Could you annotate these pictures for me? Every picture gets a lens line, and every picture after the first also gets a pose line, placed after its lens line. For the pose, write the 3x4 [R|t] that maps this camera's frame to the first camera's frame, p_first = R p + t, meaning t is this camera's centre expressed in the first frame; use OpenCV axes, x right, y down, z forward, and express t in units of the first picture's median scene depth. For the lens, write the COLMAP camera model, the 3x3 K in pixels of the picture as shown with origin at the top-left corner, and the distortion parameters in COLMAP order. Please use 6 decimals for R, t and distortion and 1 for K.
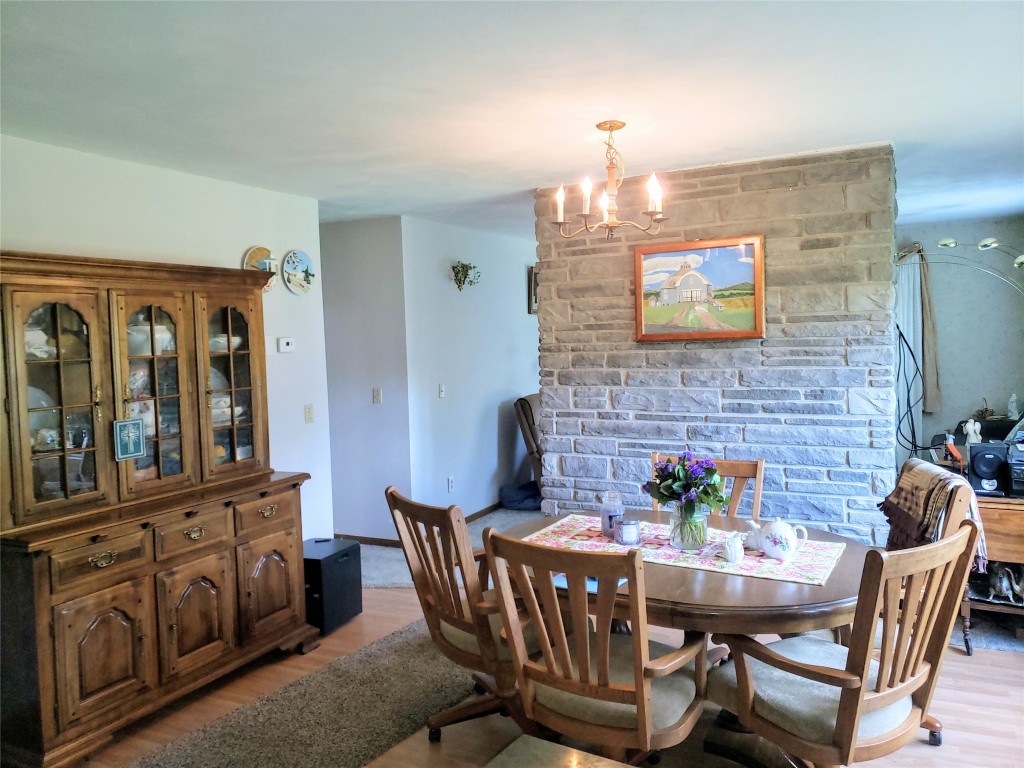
lens RADIAL K [[757.8, 0, 509.6], [0, 757.8, 381.3], [0, 0, 1]] dist [0.064947, -0.005353]
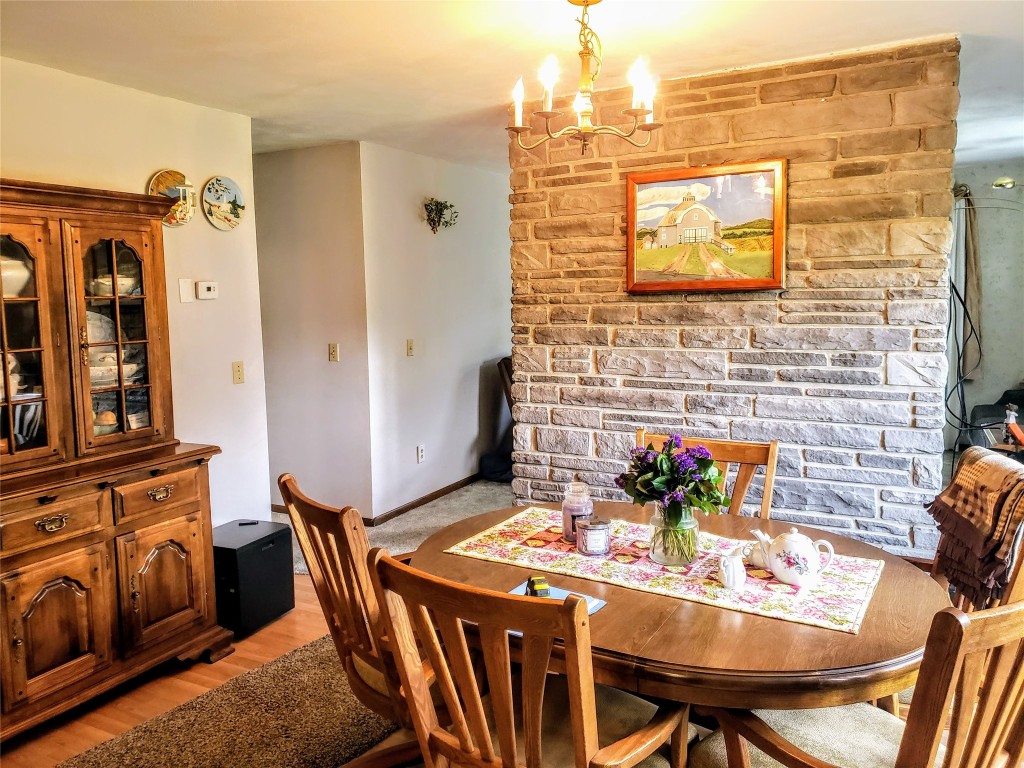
lens RADIAL K [[773.1, 0, 498.3], [0, 773.1, 374.5], [0, 0, 1]] dist [0.042429, 0.009238]
pose [[0.999506, 0.015908, -0.027090, 0.058481], [-0.014610, 0.998767, 0.047442, -0.000763], [0.027811, -0.047023, 0.998507, 0.174172]]
